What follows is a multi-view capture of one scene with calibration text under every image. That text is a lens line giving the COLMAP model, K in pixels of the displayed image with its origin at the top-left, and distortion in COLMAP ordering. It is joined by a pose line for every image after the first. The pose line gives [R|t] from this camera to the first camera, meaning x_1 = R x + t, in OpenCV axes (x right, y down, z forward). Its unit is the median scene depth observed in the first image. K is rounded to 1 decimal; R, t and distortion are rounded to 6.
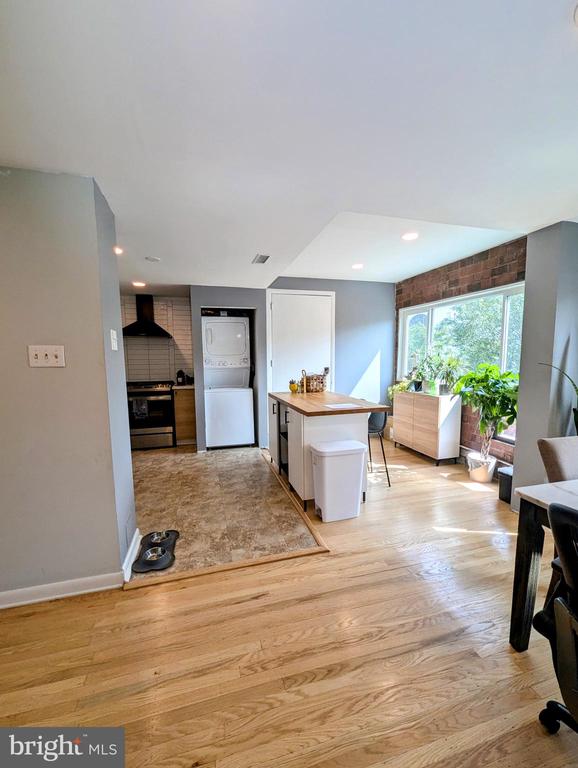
lens RADIAL K [[317.5, 0, 287.5], [0, 317.5, 388.6], [0, 0, 1]] dist [-0.000410, -0.000511]
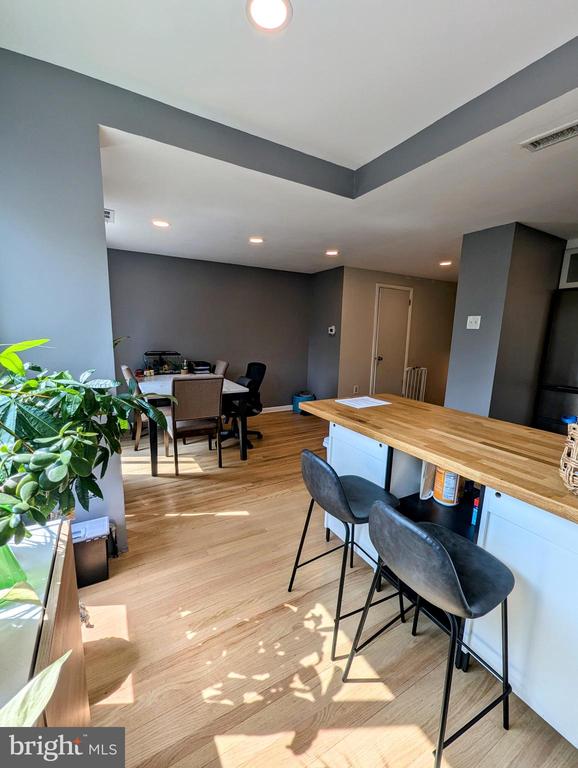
lens RADIAL K [[317.5, 0, 289.6], [0, 317.5, 389.8], [0, 0, 1]] dist [-0.000410, -0.000511]
pose [[-0.967303, 0.042145, -0.250096, 0.593103], [-0.031739, 0.958230, 0.284232, -0.199398], [0.251629, 0.282876, -0.925561, 1.887921]]
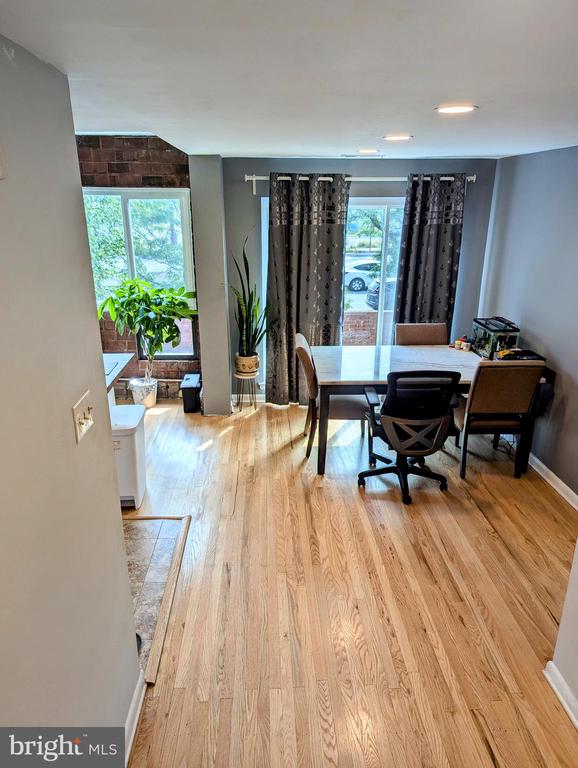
lens RADIAL K [[538.0, 0, 291.5], [0, 538.0, 395.6], [0, 0, 1]] dist [0.040004, -0.036091]
pose [[0.217681, -0.319894, 0.922108, -1.078147], [0.097747, 0.947159, 0.305509, -0.265900], [-0.971113, 0.023630, 0.237447, 0.297053]]
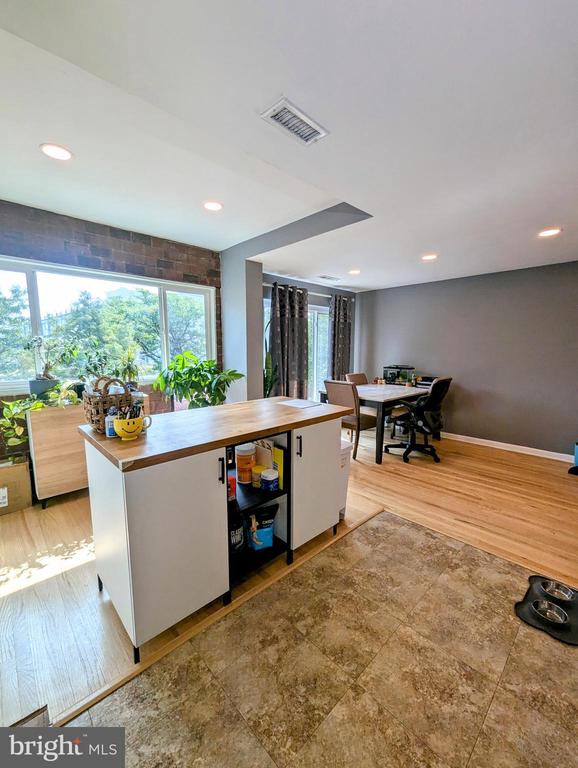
lens RADIAL K [[317.5, 0, 289.7], [0, 317.5, 388.4], [0, 0, 1]] dist [-0.000410, -0.000511]
pose [[-0.476683, -0.103284, 0.872987, -0.652330], [0.094860, 0.981232, 0.167888, -0.152124], [-0.873942, 0.162841, -0.457938, 1.645903]]
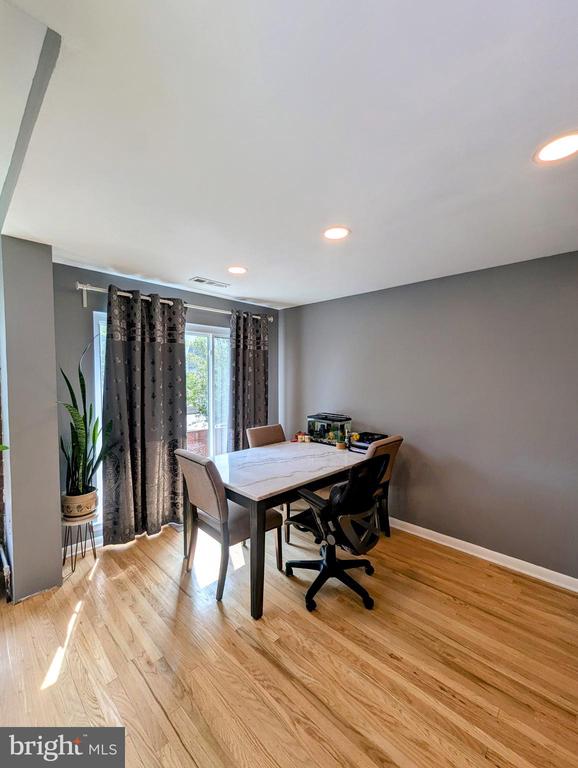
lens RADIAL K [[317.5, 0, 289.2], [0, 317.5, 386.9], [0, 0, 1]] dist [-0.000410, -0.000511]
pose [[-0.510971, -0.023802, 0.859269, -0.266696], [0.092165, 0.992337, 0.082295, -0.130534], [-0.854643, 0.121245, -0.504861, 0.884615]]
